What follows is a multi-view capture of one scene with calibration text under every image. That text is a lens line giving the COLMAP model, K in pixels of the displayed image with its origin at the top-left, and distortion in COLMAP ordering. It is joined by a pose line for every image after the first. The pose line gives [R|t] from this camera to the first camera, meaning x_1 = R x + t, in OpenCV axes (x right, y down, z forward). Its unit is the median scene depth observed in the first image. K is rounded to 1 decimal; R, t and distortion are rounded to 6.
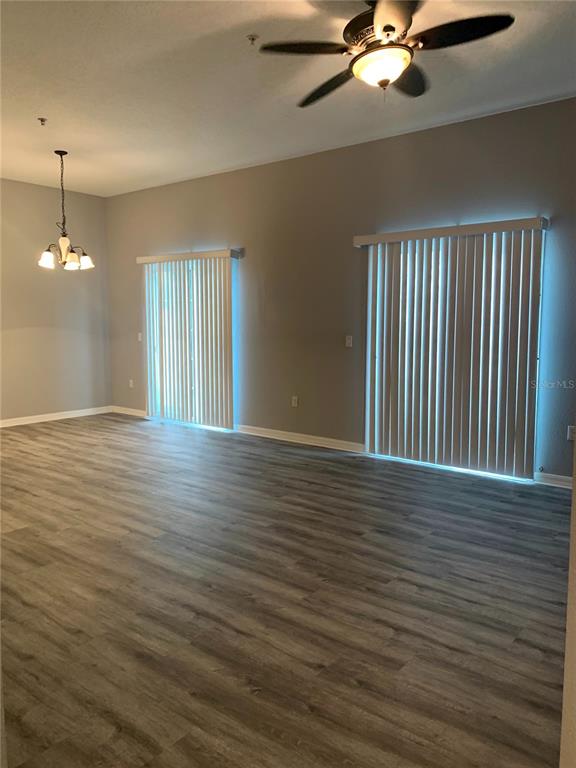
lens RADIAL K [[587.8, 0, 290.0], [0, 587.8, 378.1], [0, 0, 1]] dist [0.040558, 0.002128]
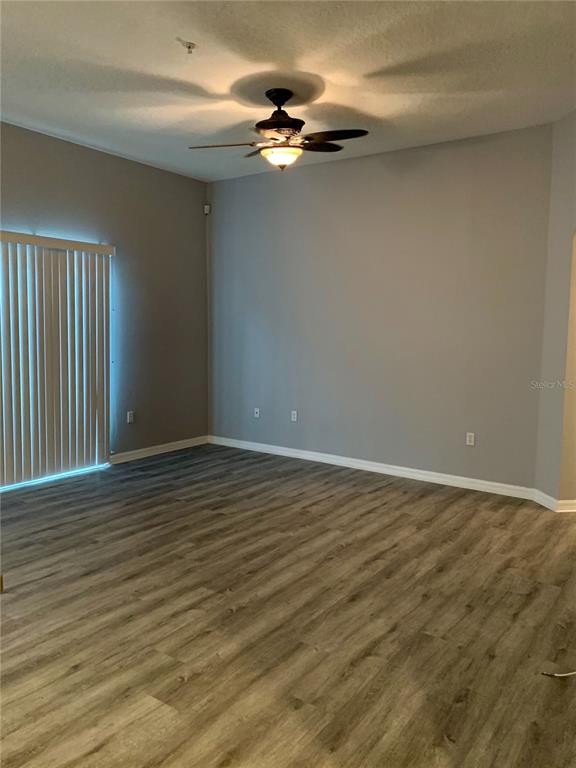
lens RADIAL K [[587.8, 0, 290.0], [0, 587.8, 378.1], [0, 0, 1]] dist [0.040558, 0.002128]
pose [[-0.051685, -0.095138, 0.994121, -1.104210], [0.090205, 0.990938, 0.099524, -0.119263], [-0.994581, 0.094819, -0.042634, 0.939787]]
